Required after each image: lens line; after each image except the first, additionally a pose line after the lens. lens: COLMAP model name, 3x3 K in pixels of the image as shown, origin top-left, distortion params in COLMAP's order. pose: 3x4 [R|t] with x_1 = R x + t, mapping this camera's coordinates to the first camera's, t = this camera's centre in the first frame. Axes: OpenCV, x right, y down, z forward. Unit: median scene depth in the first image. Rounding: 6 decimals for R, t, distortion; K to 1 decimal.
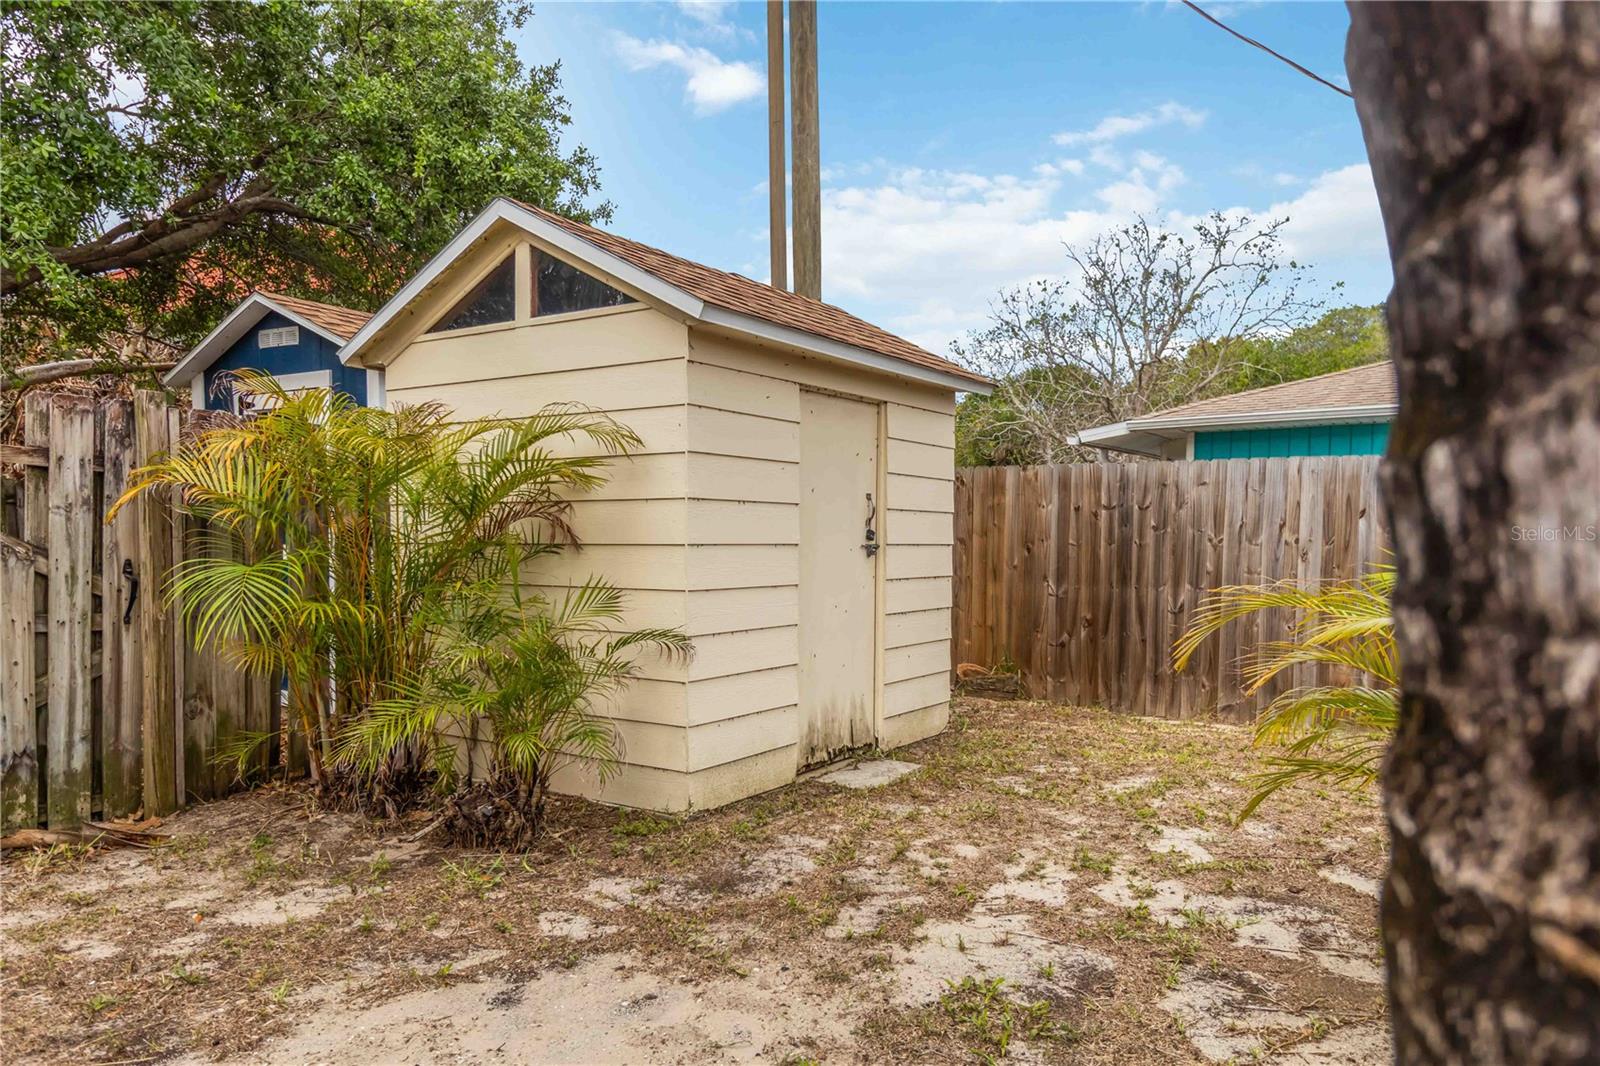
lens RADIAL K [[1109.8, 0, 800.0], [0, 1109.8, 533.0], [0, 0, 1]] dist [-0.001189, -0.000221]
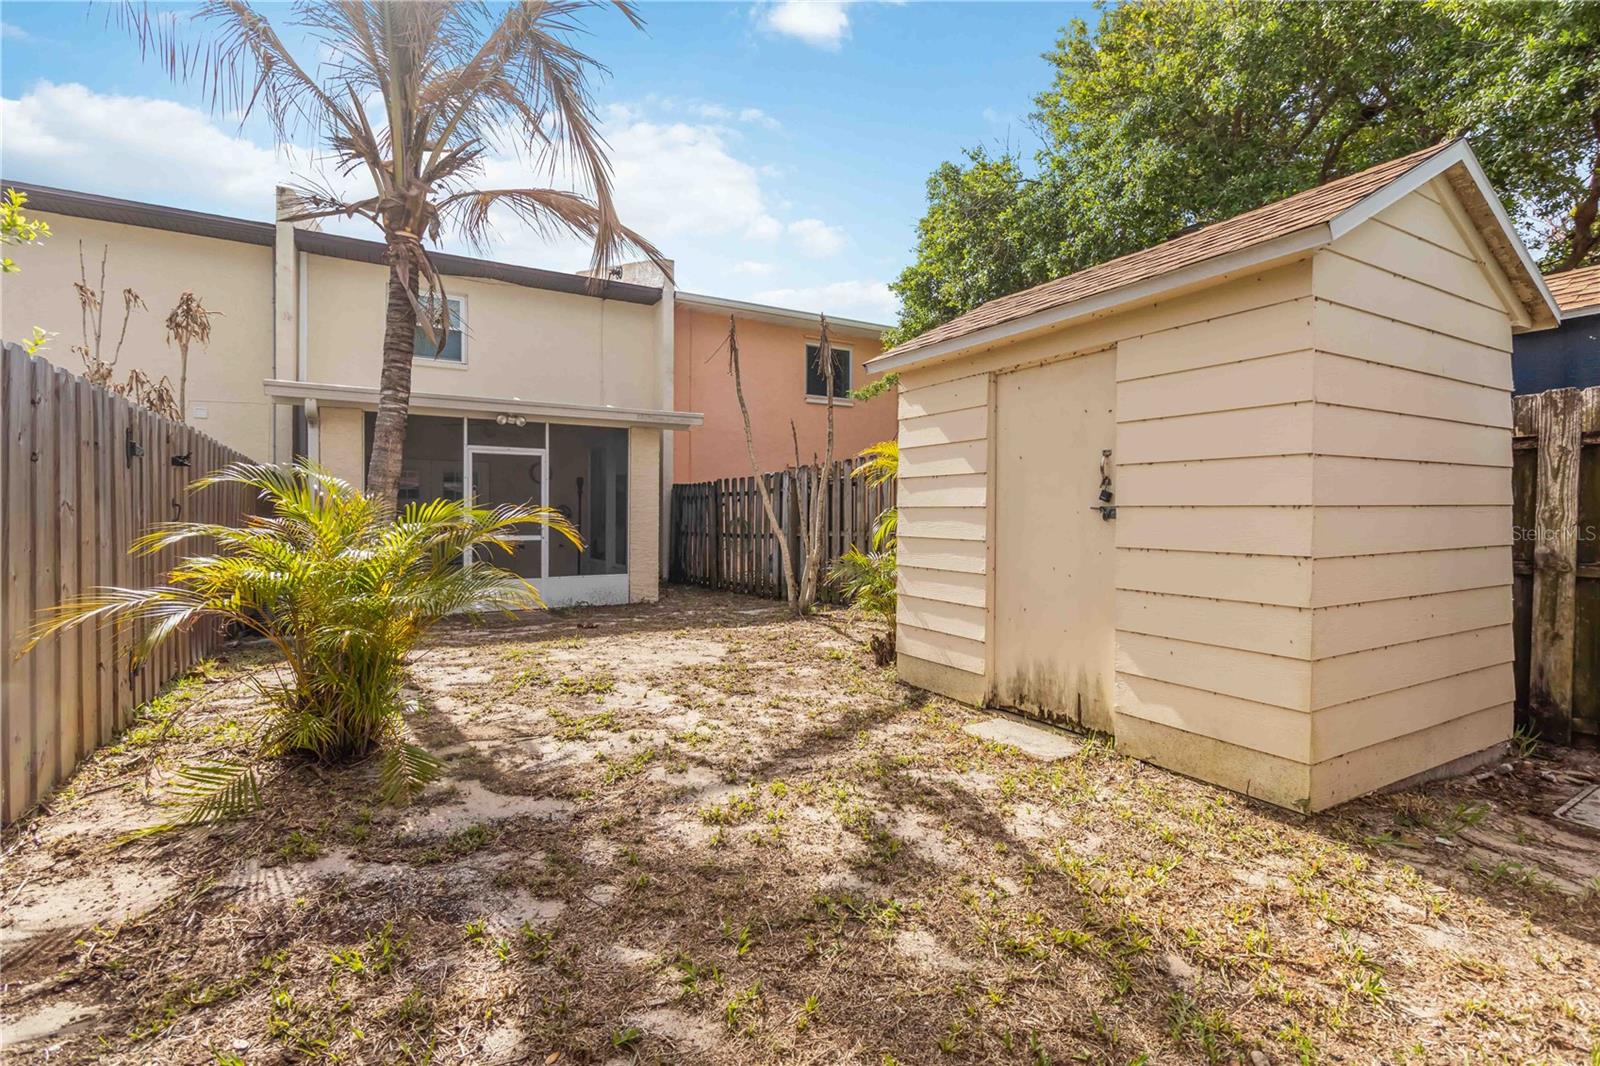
lens RADIAL K [[743.1, 0, 805.7], [0, 743.1, 510.2], [0, 0, 1]] dist [0.001213, 0.000057]
pose [[-0.451151, -0.007590, -0.892415, 0.955087], [-0.004488, 0.999970, -0.006236, 0.024532], [0.892436, 0.001192, -0.451172, 1.444907]]
